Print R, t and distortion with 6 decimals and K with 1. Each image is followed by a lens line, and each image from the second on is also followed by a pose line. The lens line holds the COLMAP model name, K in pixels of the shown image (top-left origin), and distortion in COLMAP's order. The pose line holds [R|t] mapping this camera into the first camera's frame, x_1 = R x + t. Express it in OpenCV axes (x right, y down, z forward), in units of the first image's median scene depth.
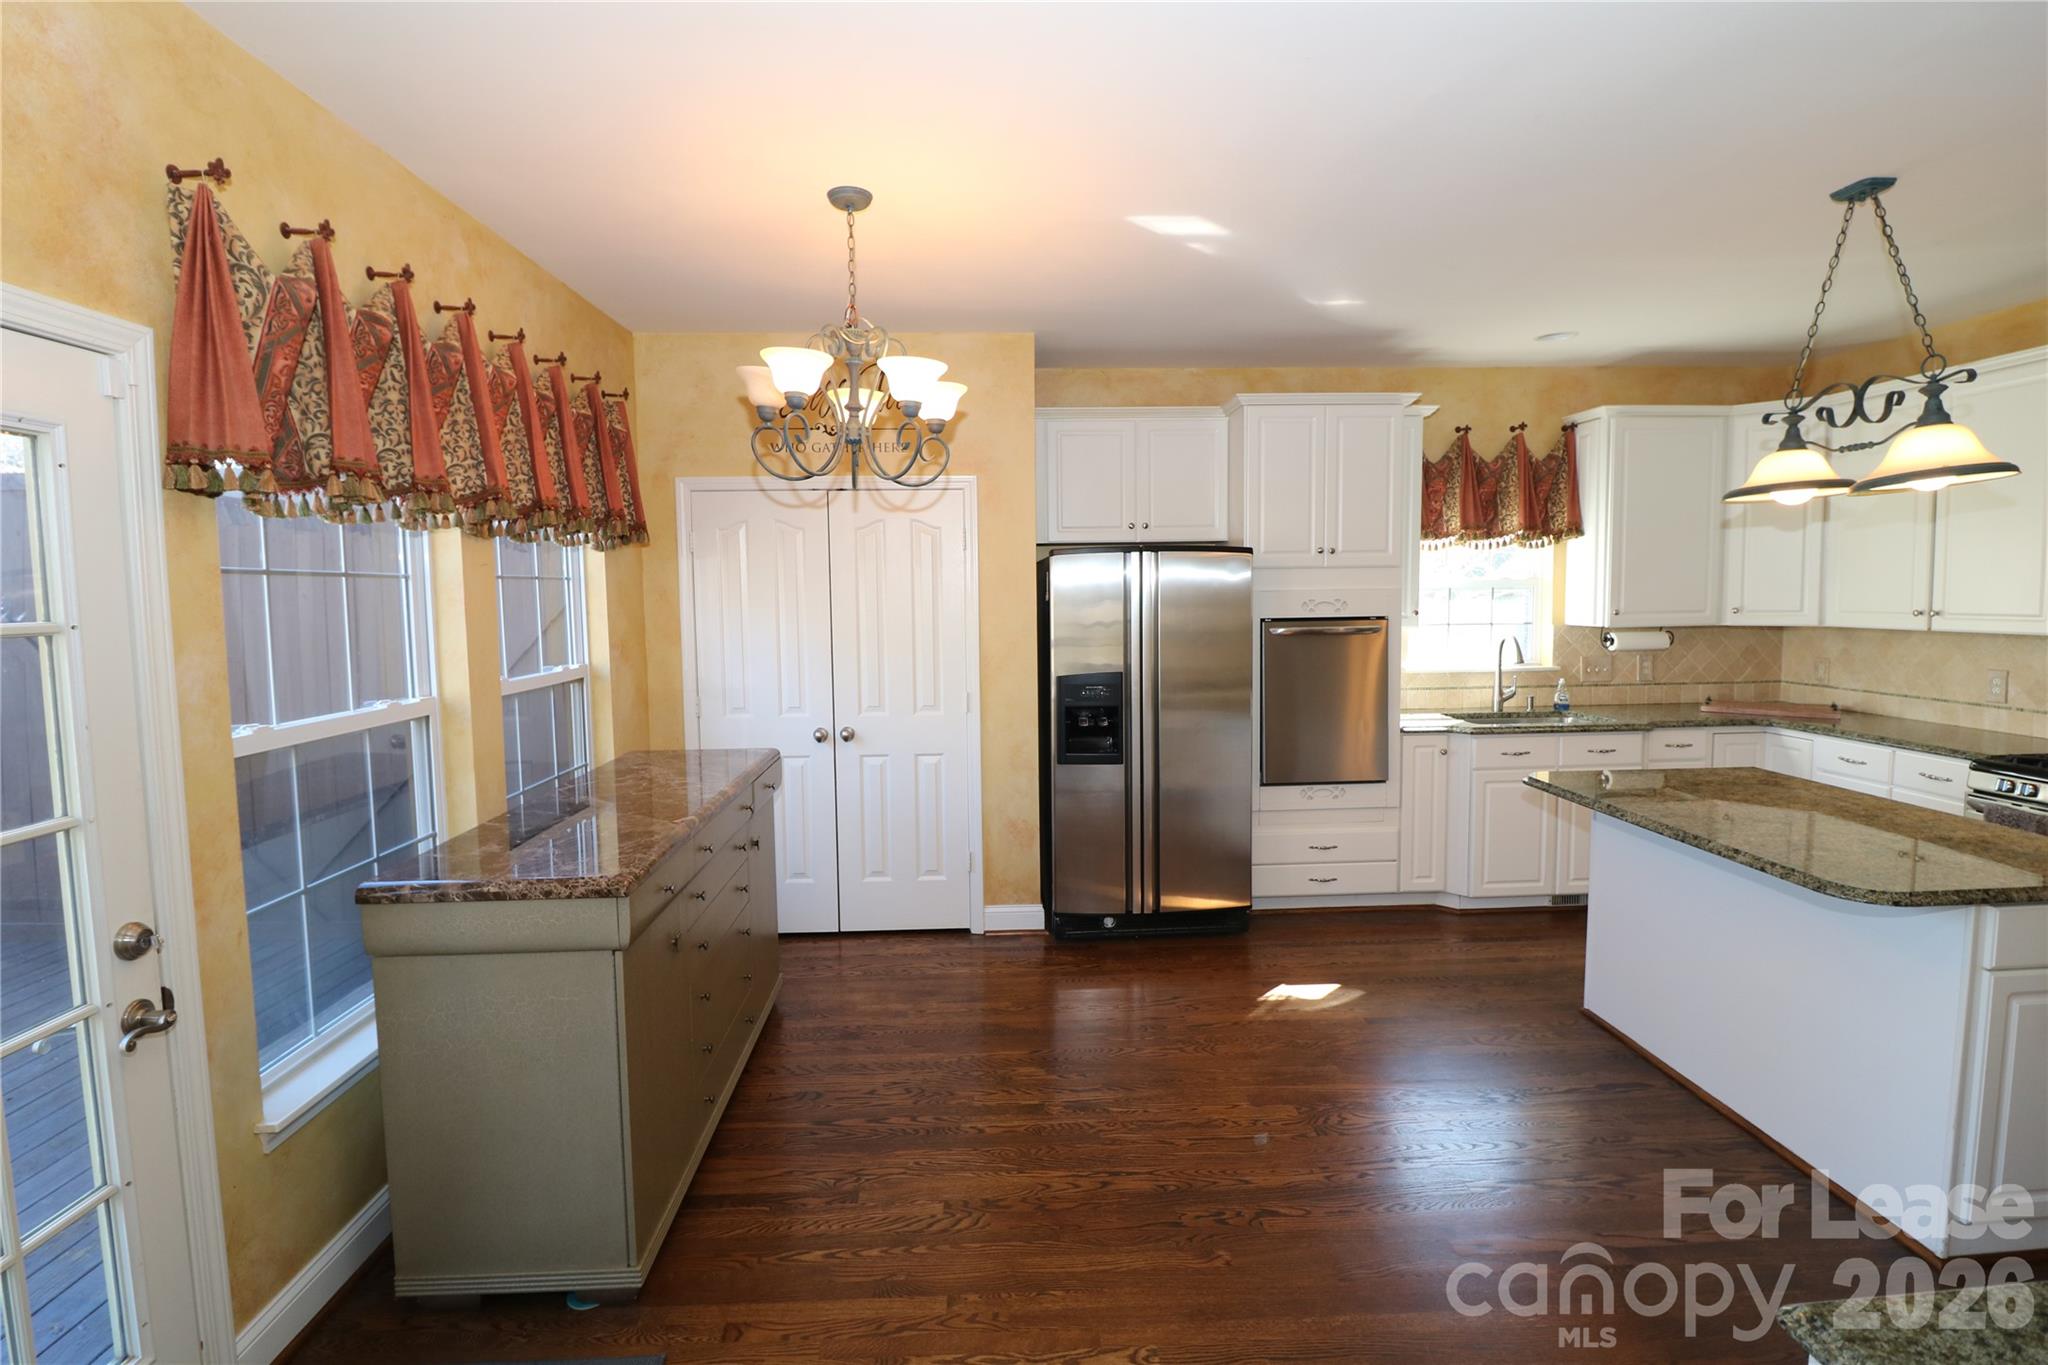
lens RADIAL K [[951.0, 0, 1029.5], [0, 951.0, 662.9], [0, 0, 1]] dist [0.000678, -0.013941]
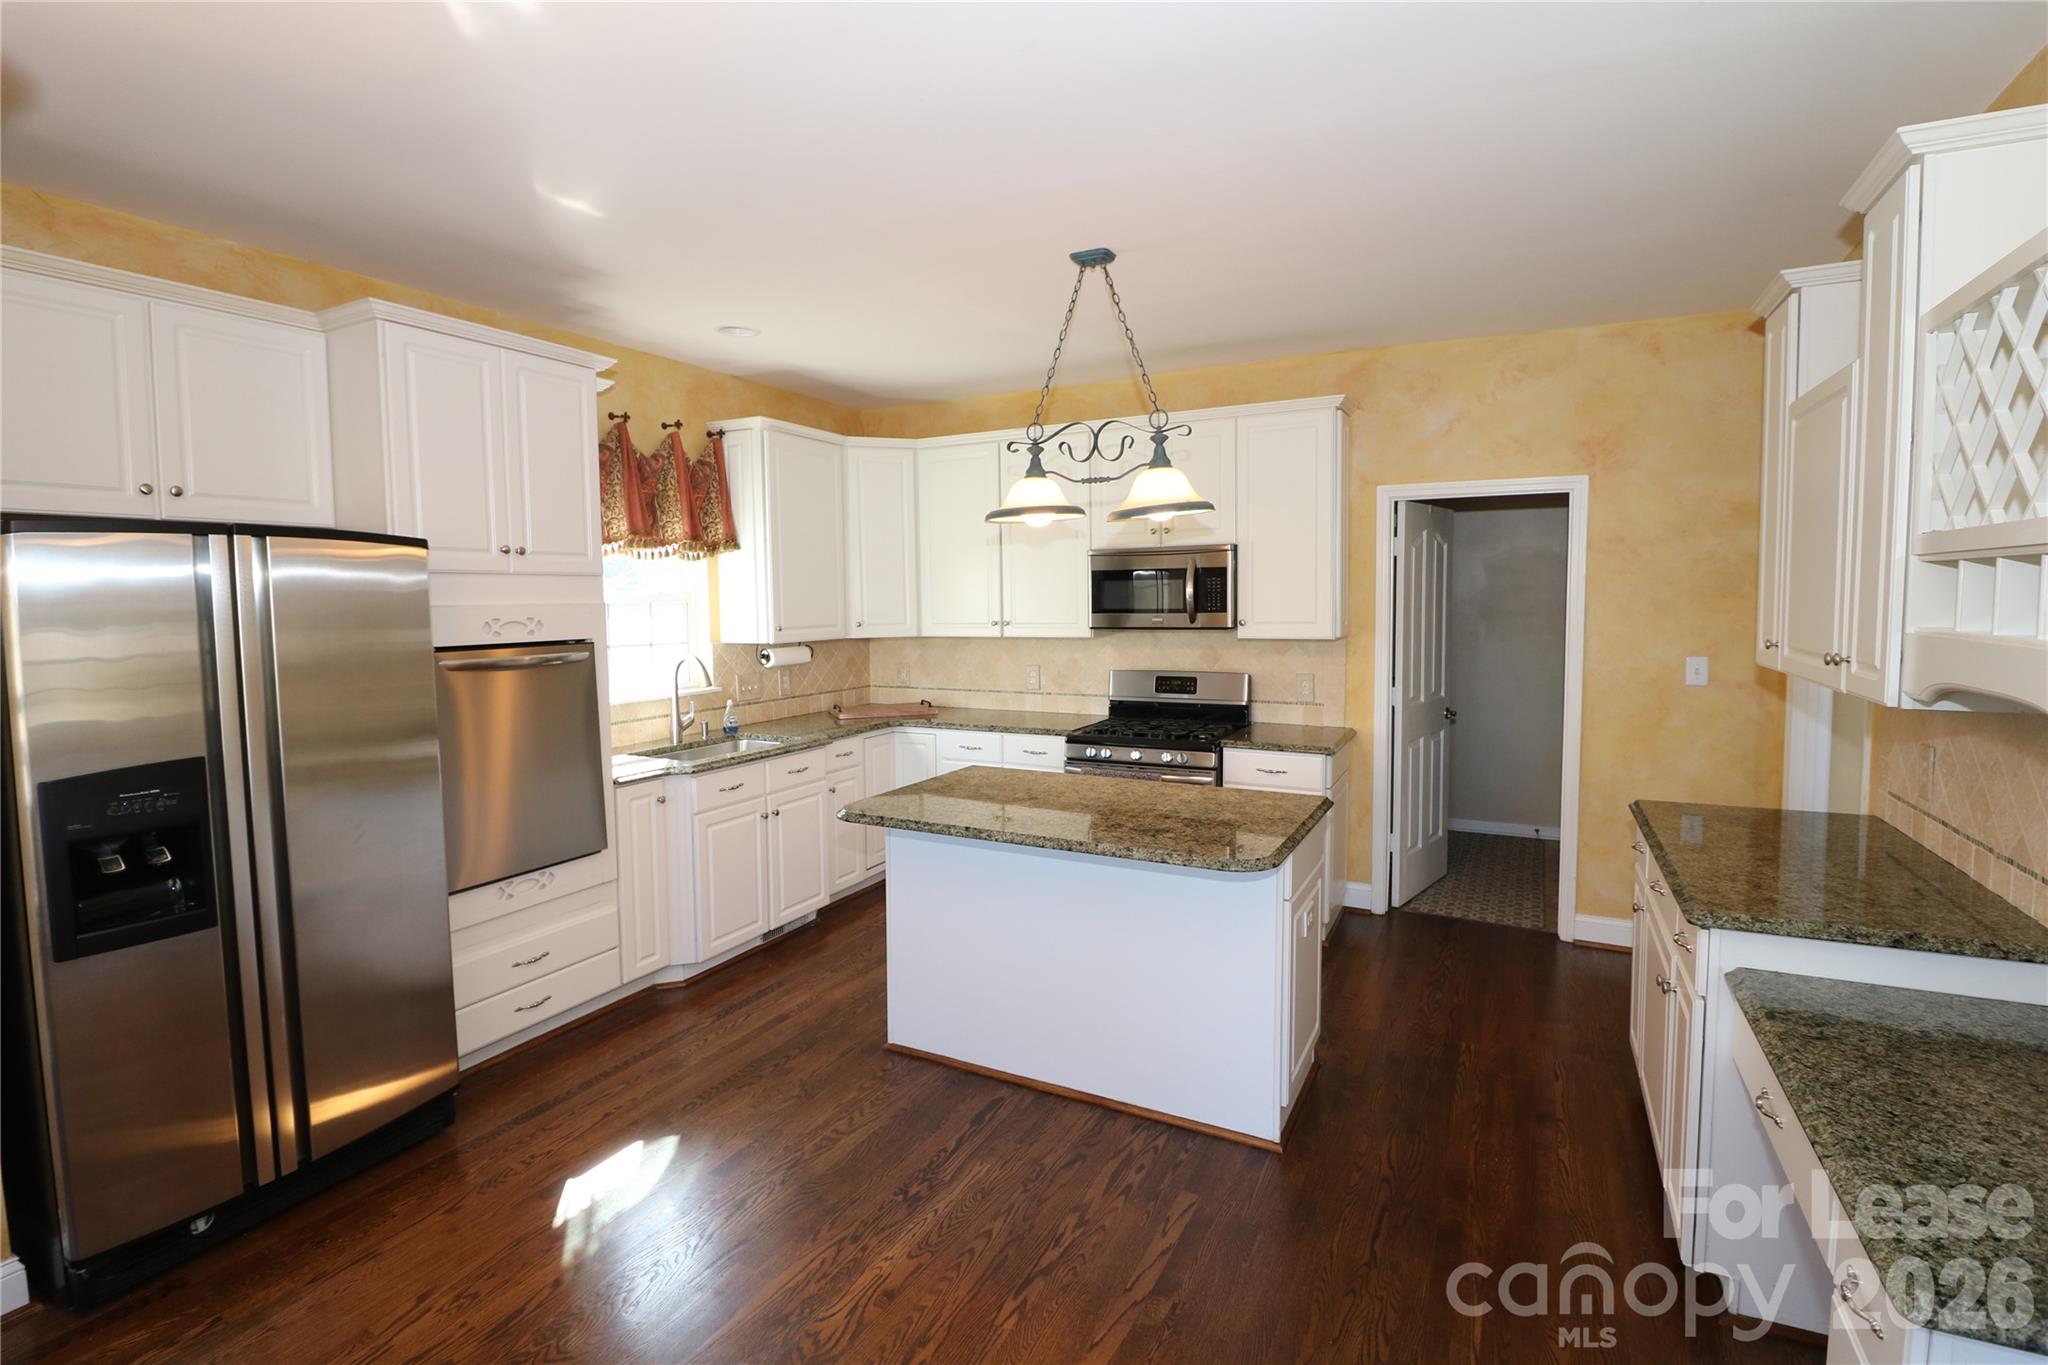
lens RADIAL K [[951.0, 0, 1029.5], [0, 951.0, 662.9], [0, 0, 1]] dist [0.000678, -0.013941]
pose [[0.502355, -0.050188, 0.863204, -0.113635], [0.068669, 0.997476, 0.018032, -0.018409], [-0.861930, 0.050217, 0.504534, 0.295069]]
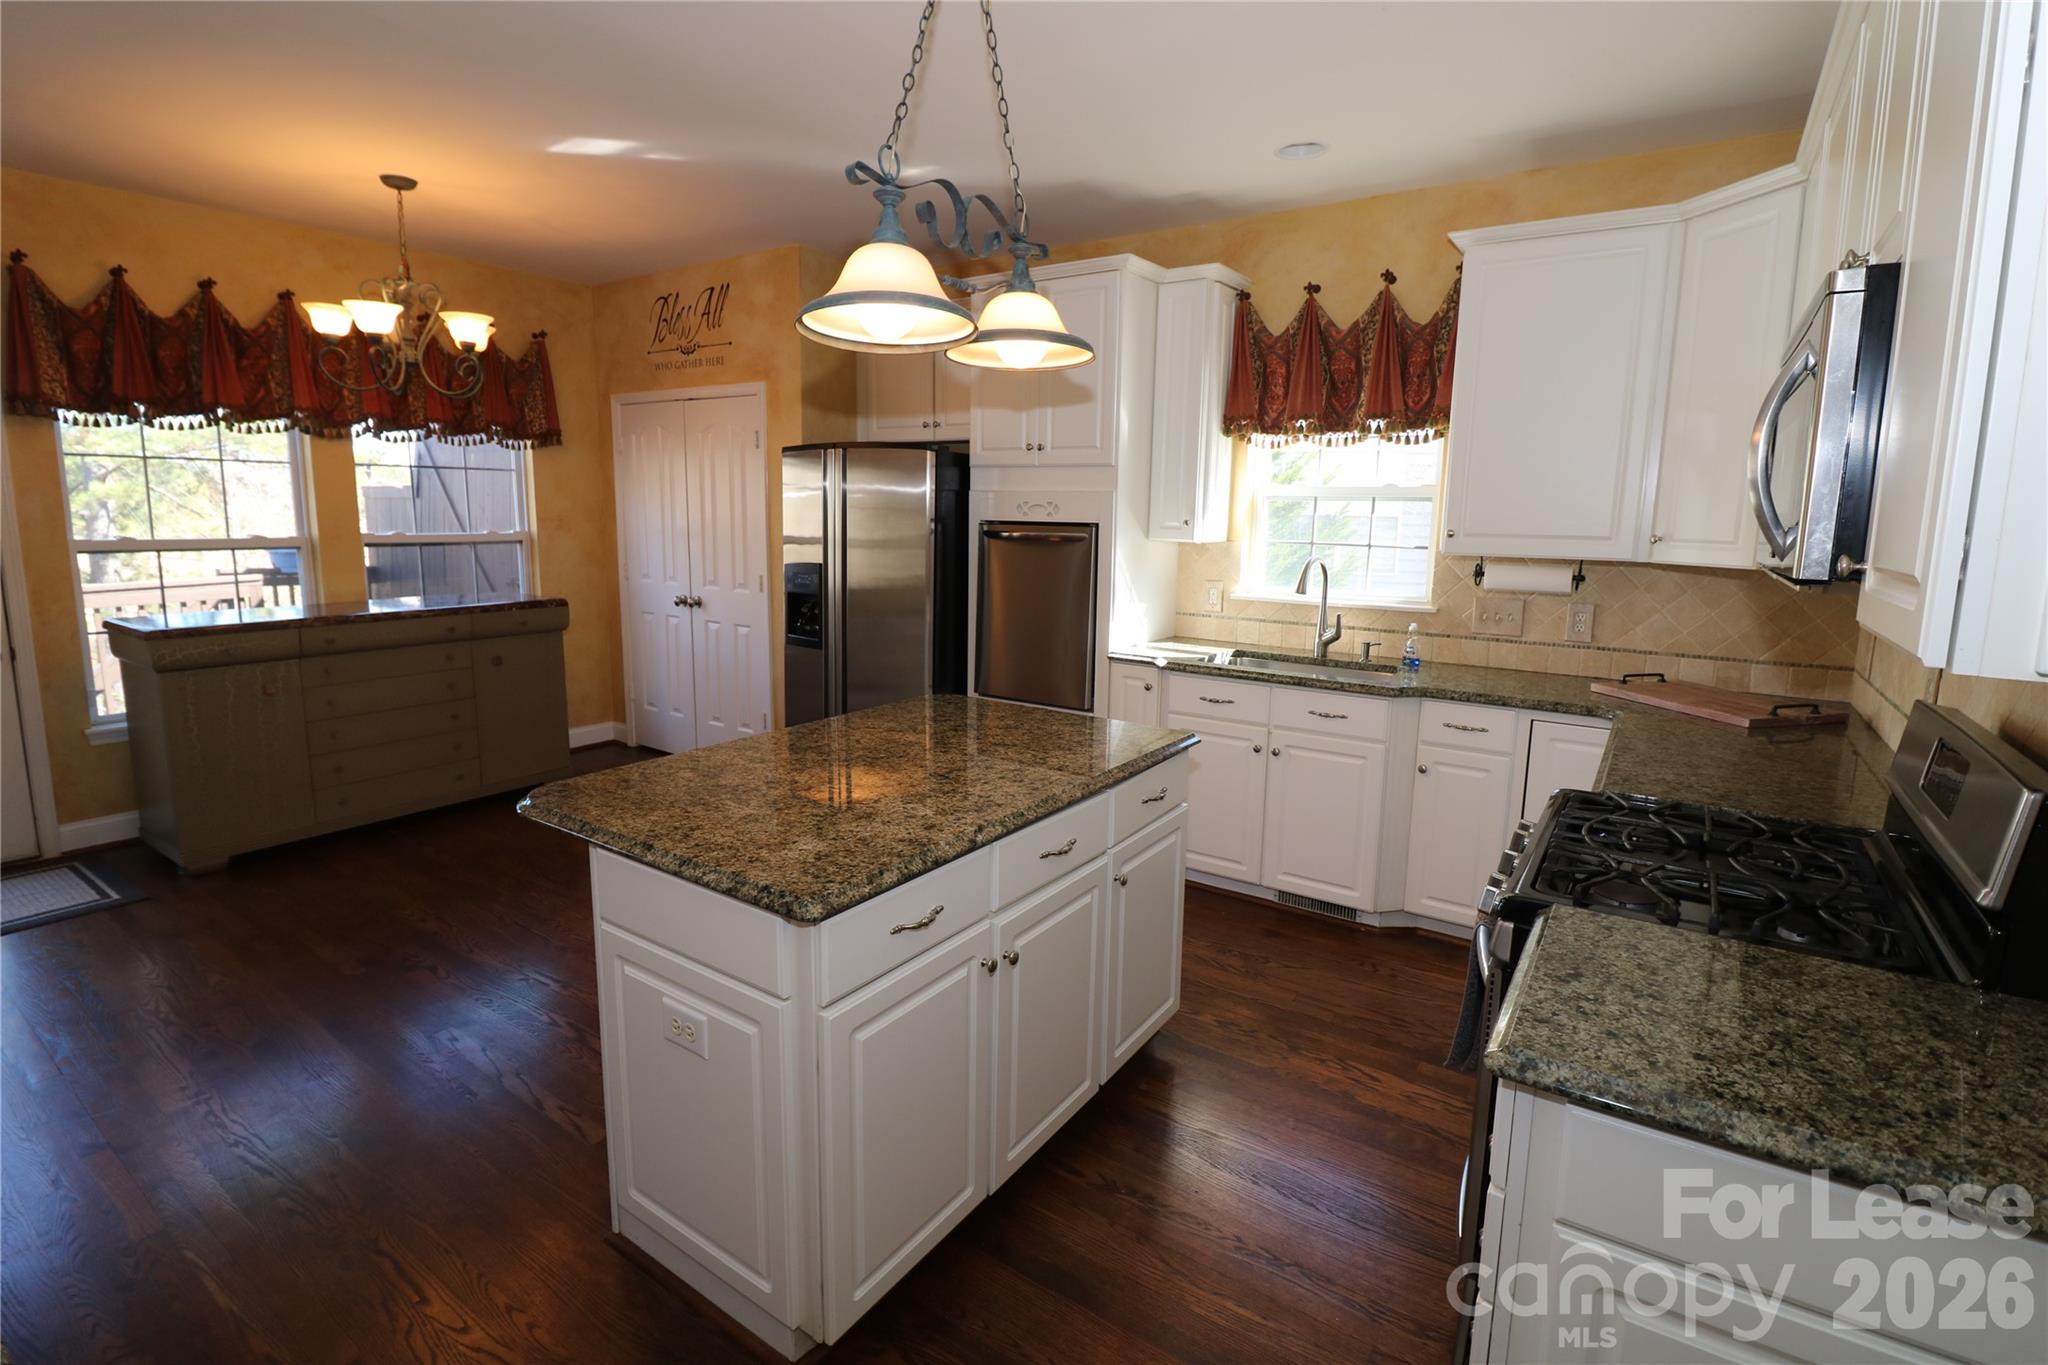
lens RADIAL K [[951.0, 0, 1029.5], [0, 951.0, 662.9], [0, 0, 1]] dist [0.000678, -0.013941]
pose [[0.795834, 0.126041, -0.592251, 0.846029], [-0.073829, 0.990996, 0.111694, -0.014759], [0.600997, -0.045164, 0.797974, 0.258236]]
